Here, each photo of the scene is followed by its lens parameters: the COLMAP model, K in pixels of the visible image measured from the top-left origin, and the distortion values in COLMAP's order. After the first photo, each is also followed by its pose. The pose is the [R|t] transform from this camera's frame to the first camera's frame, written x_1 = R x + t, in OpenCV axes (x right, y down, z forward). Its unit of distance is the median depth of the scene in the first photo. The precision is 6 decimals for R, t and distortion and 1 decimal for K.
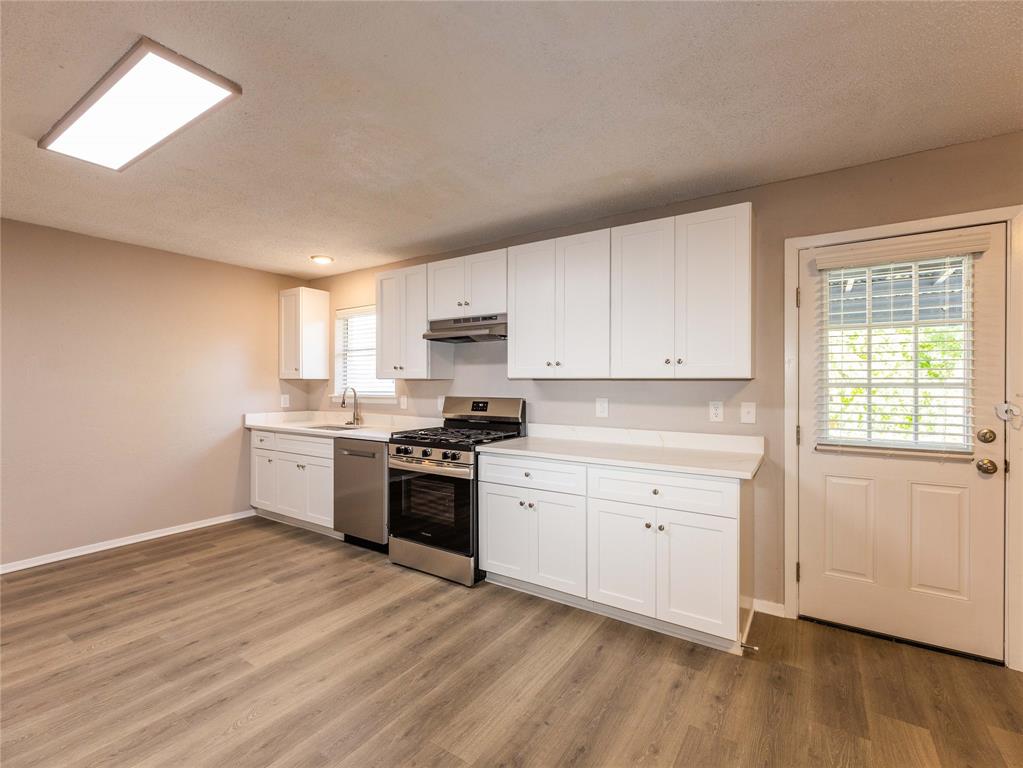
lens RADIAL K [[458.8, 0, 518.7], [0, 458.8, 384.2], [0, 0, 1]] dist [0.000394, -0.000031]
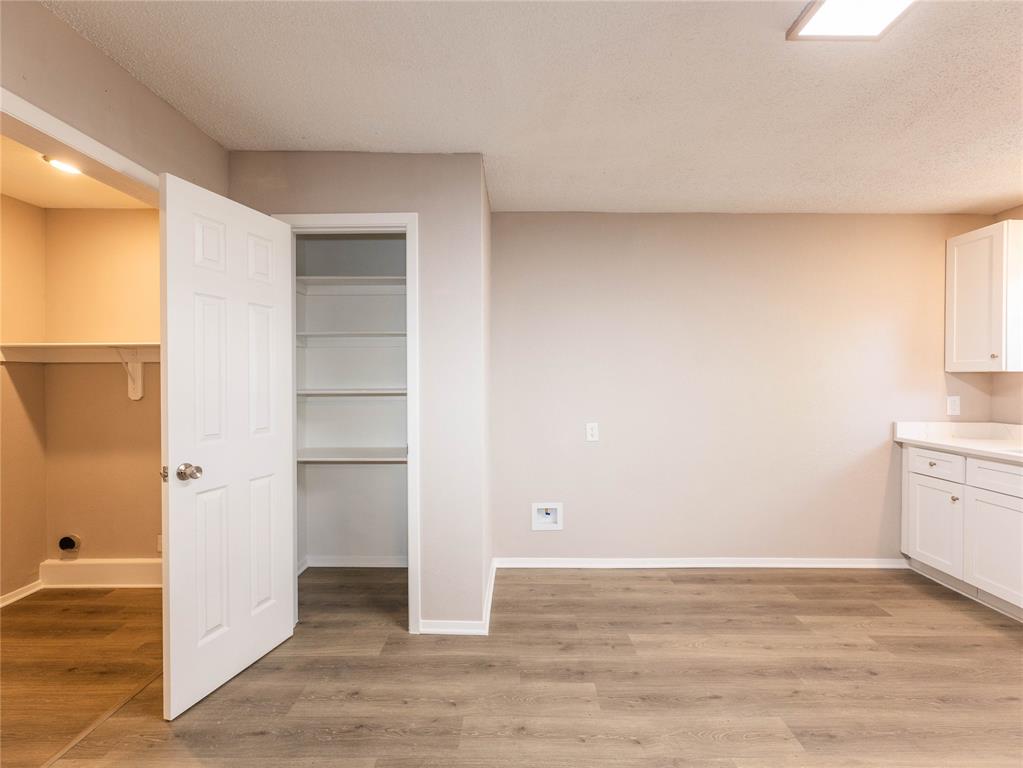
lens RADIAL K [[458.8, 0, 518.6], [0, 458.8, 382.2], [0, 0, 1]] dist [0.000394, -0.000031]
pose [[0.545858, 0.010719, -0.837809, -0.454534], [-0.004397, 0.999941, 0.009929, -0.001215], [0.837866, -0.001736, 0.545873, 0.182847]]
